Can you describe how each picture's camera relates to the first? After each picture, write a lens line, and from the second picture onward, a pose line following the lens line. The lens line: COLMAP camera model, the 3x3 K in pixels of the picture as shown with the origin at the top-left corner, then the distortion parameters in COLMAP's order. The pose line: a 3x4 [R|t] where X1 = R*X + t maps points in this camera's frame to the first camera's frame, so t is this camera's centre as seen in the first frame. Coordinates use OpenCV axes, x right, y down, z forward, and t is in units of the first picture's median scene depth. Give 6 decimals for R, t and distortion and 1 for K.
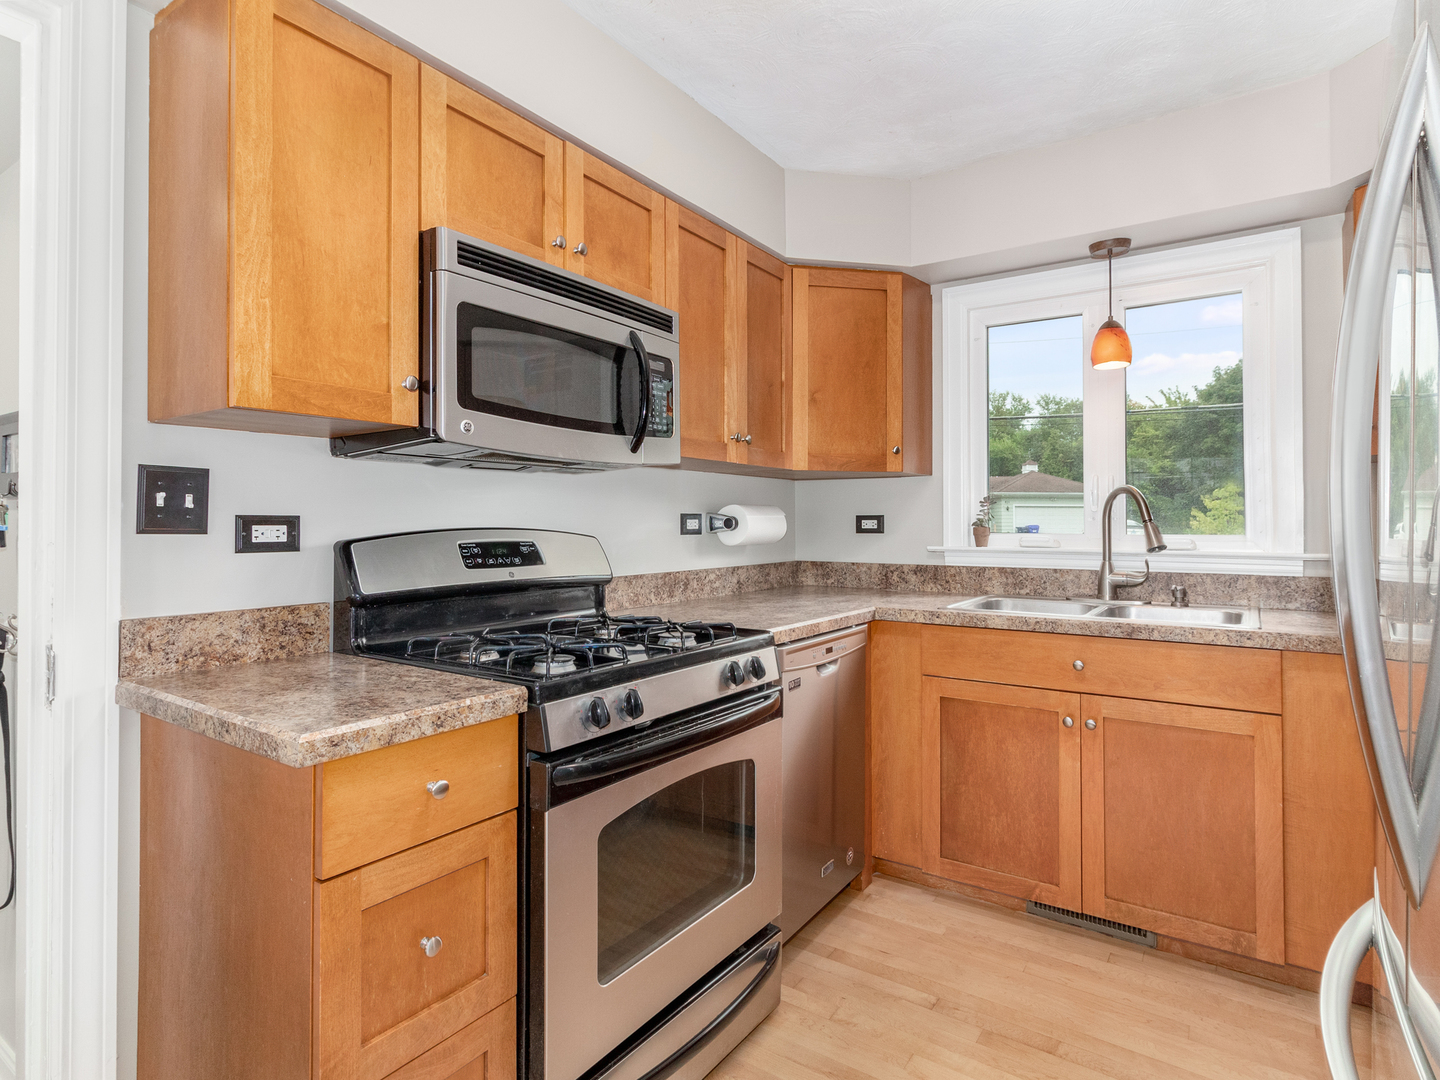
lens RADIAL K [[776.4, 0, 719.5], [0, 776.4, 512.5], [0, 0, 1]] dist [-0.001572, 0.000121]
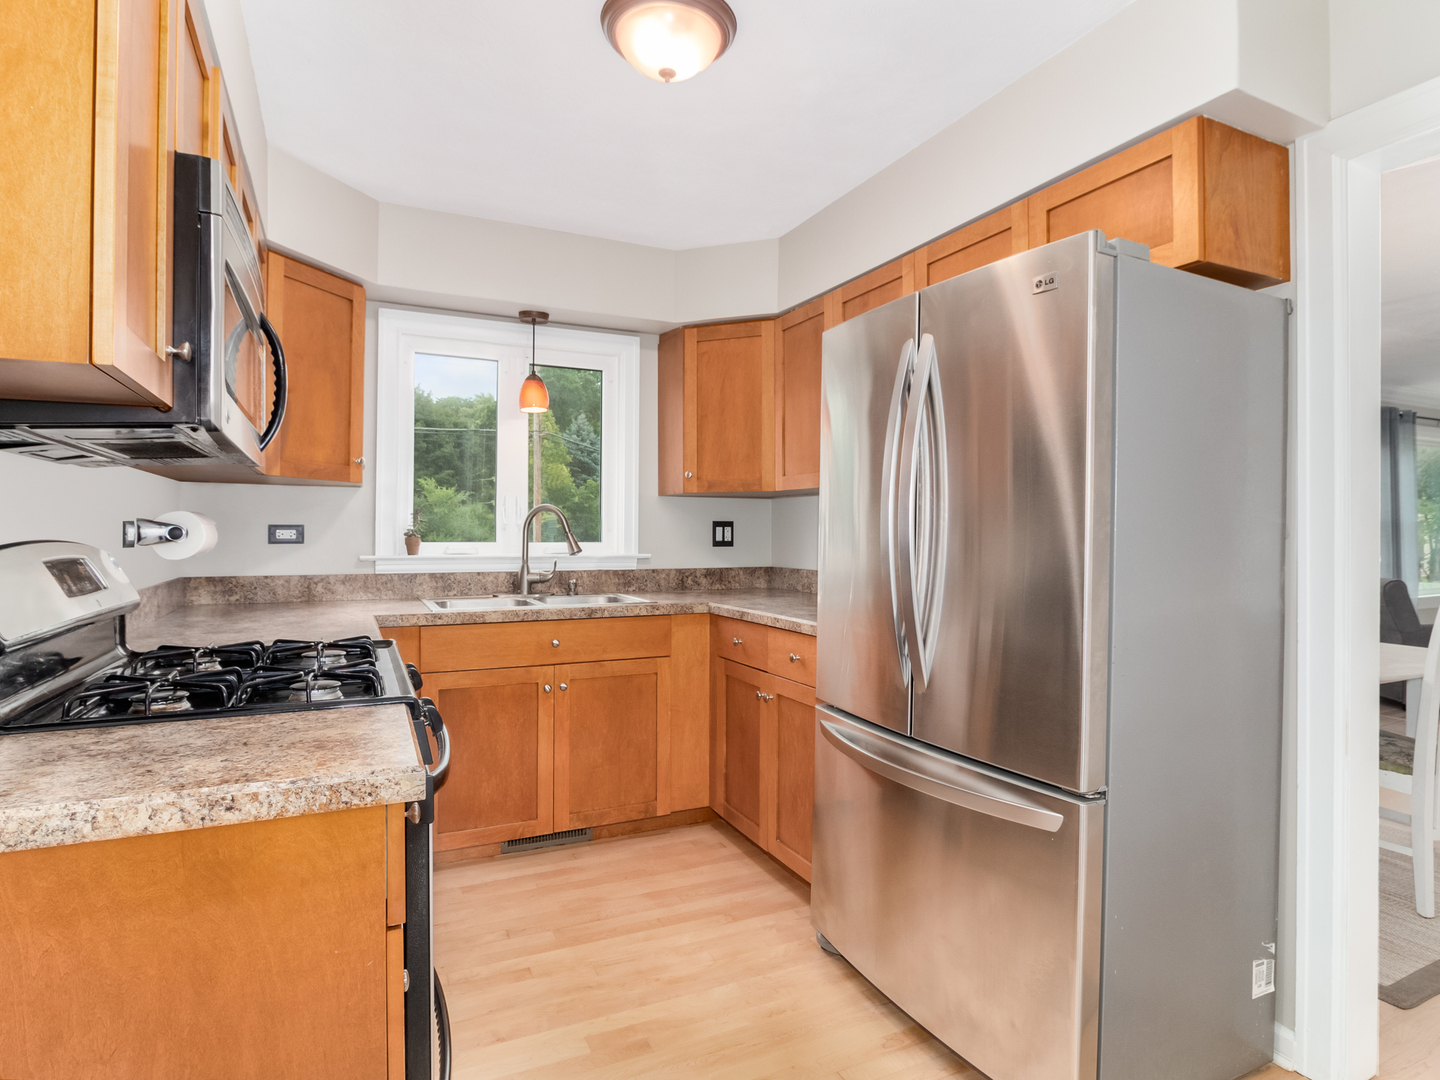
lens RADIAL K [[788.2, 0, 721.1], [0, 788.2, 527.8], [0, 0, 1]] dist [-0.018669, 0.000497]
pose [[0.498511, 0.007413, 0.866851, -0.515616], [-0.014456, 0.999895, -0.000238, -0.000133], [-0.866763, -0.012413, 0.498566, 0.099488]]
